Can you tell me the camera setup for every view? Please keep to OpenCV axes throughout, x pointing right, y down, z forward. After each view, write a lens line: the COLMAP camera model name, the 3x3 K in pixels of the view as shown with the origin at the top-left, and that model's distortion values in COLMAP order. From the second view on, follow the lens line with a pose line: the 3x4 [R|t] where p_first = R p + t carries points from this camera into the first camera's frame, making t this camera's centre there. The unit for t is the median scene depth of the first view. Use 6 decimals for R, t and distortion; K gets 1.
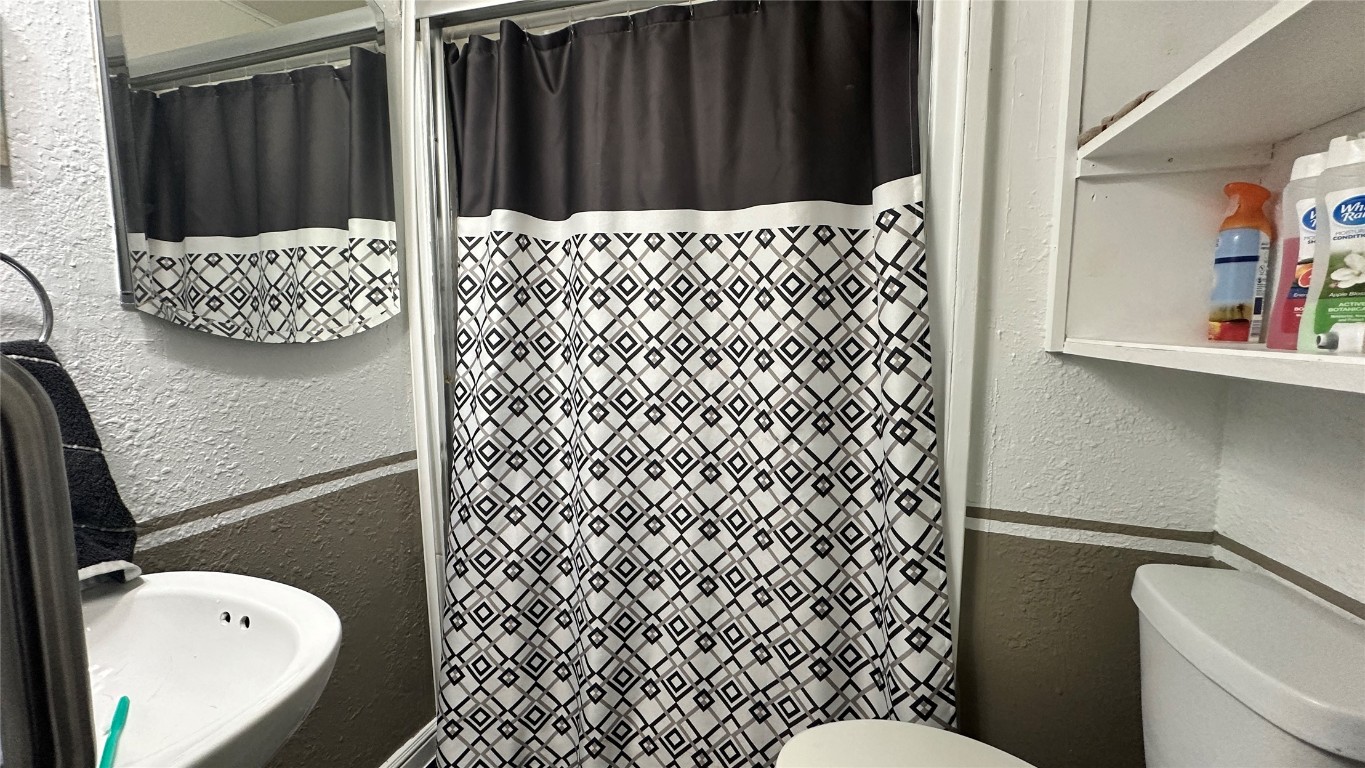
lens RADIAL K [[545.9, 0, 685.1], [0, 545.9, 384.0], [0, 0, 1]] dist [-0.003890, 0.001381]
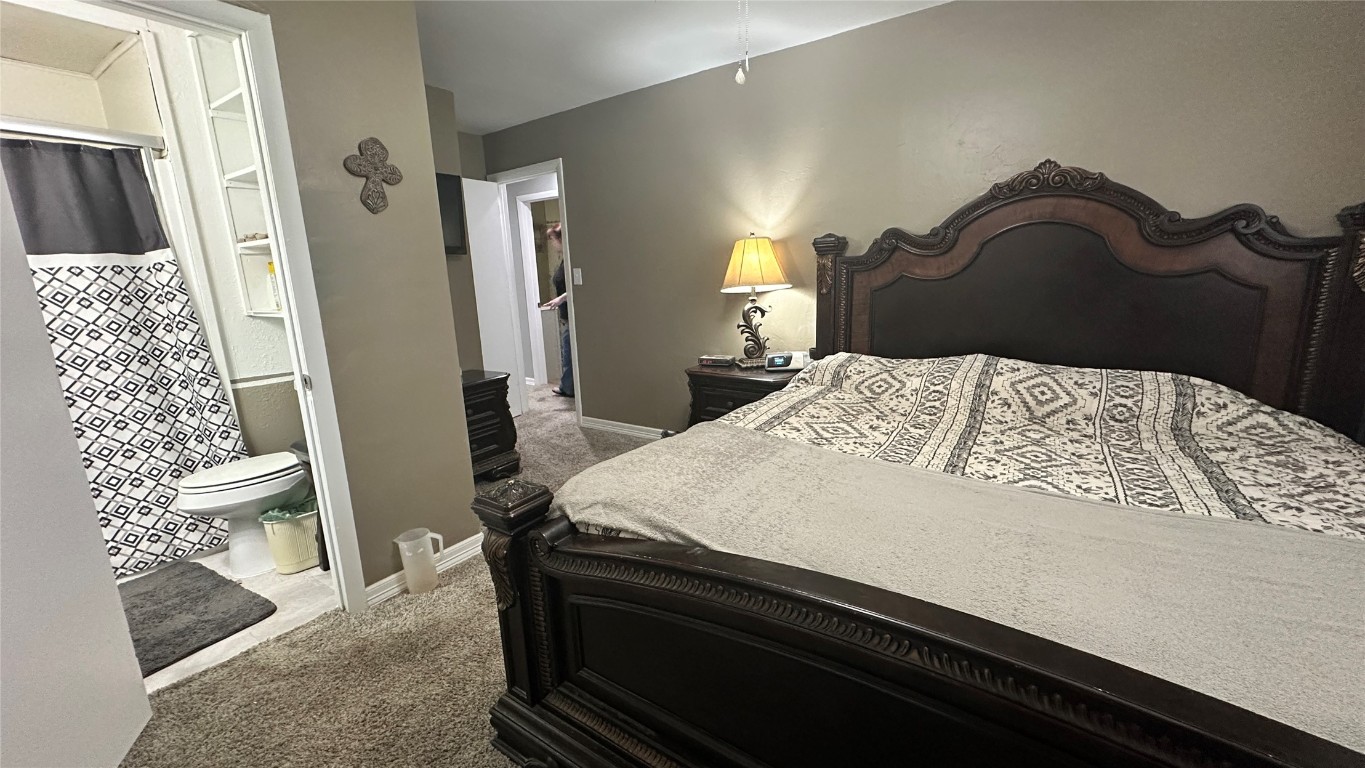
lens RADIAL K [[545.9, 0, 683.6], [0, 545.9, 384.7], [0, 0, 1]] dist [-0.003890, 0.001381]
pose [[0.293856, -0.215091, 0.931335, -1.226675], [0.139663, 0.973558, 0.180776, 0.083510], [-0.945591, 0.076951, 0.316126, -1.793140]]
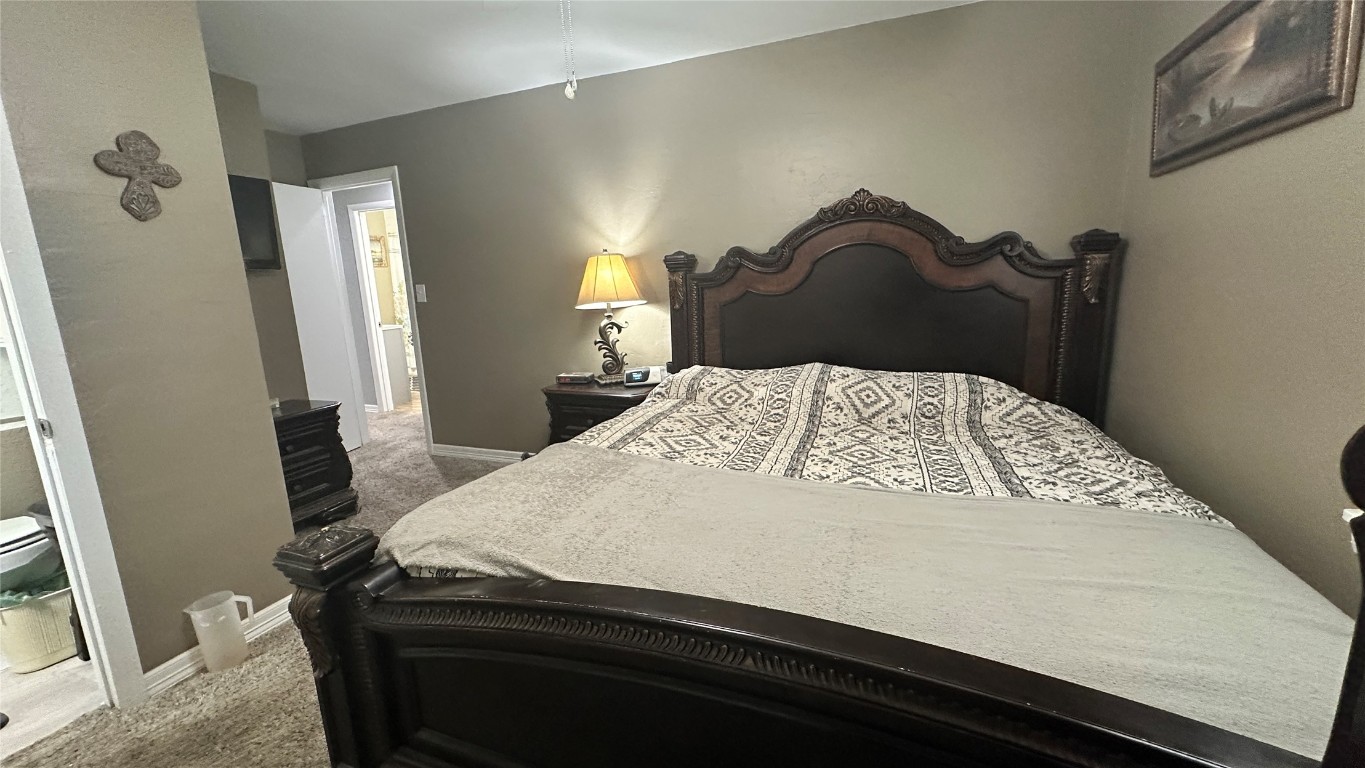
lens RADIAL K [[545.9, 0, 682.7], [0, 545.9, 385.0], [0, 0, 1]] dist [-0.003890, 0.001381]
pose [[0.058442, -0.199051, 0.978245, -1.189718], [0.143017, 0.971481, 0.189131, 0.085204], [-0.987993, 0.128853, 0.085243, -1.870616]]
